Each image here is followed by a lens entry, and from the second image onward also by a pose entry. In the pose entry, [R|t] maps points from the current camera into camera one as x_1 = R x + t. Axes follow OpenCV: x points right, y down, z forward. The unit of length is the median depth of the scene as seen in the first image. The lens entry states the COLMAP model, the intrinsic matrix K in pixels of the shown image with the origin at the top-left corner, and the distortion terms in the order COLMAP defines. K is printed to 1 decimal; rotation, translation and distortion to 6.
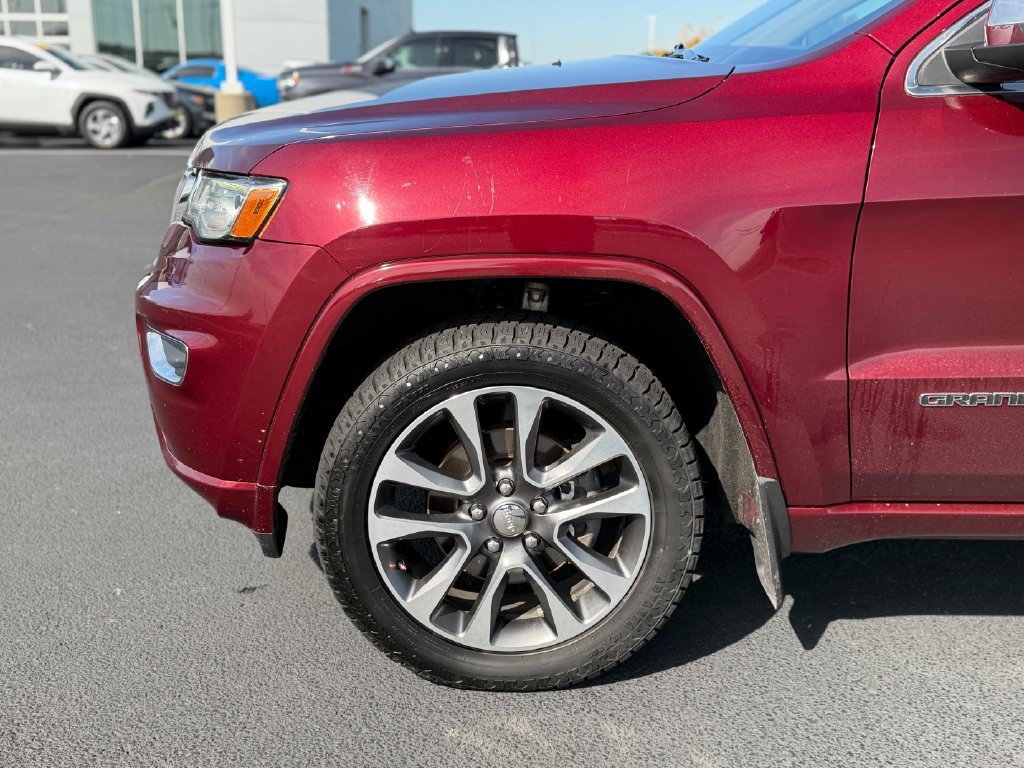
lens RADIAL K [[1116.7, 0, 512.0], [0, 1116.7, 384.0], [0, 0, 1]] dist [0.168547, -0.387423]
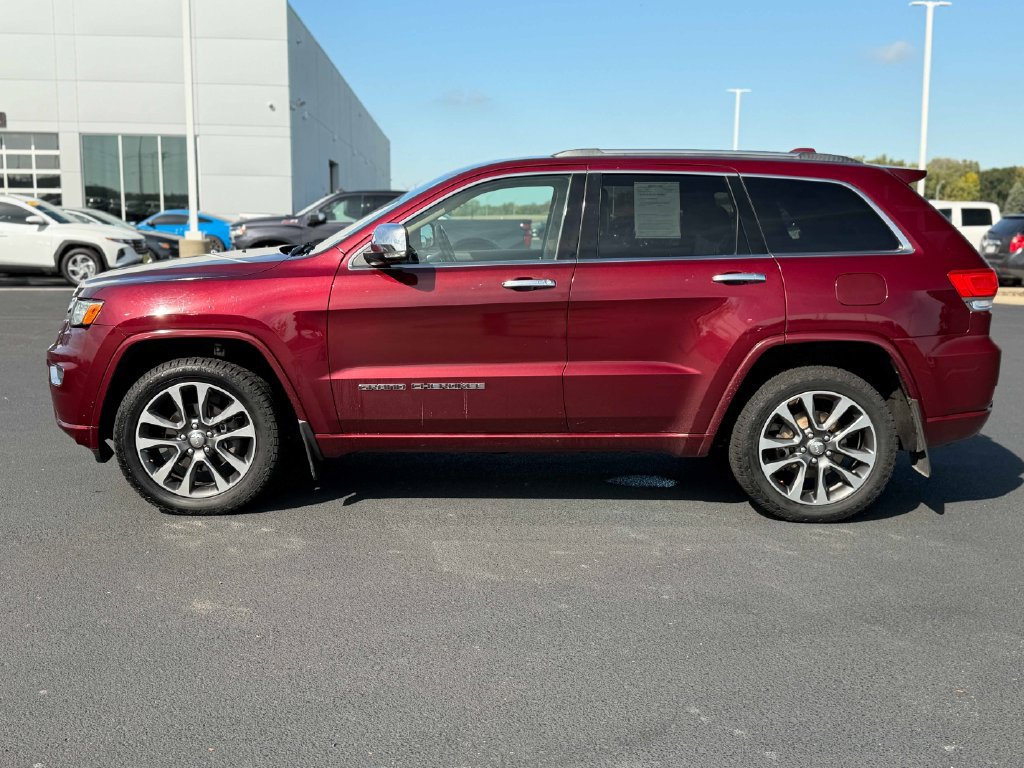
lens RADIAL K [[1116.7, 0, 512.0], [0, 1116.7, 384.0], [0, 0, 1]] dist [0.168547, -0.387423]
pose [[0.999951, -0.002454, 0.009617, 0.641793], [0.003558, 0.993187, -0.116481, 0.282814], [-0.009265, 0.116509, 0.993146, -1.405460]]
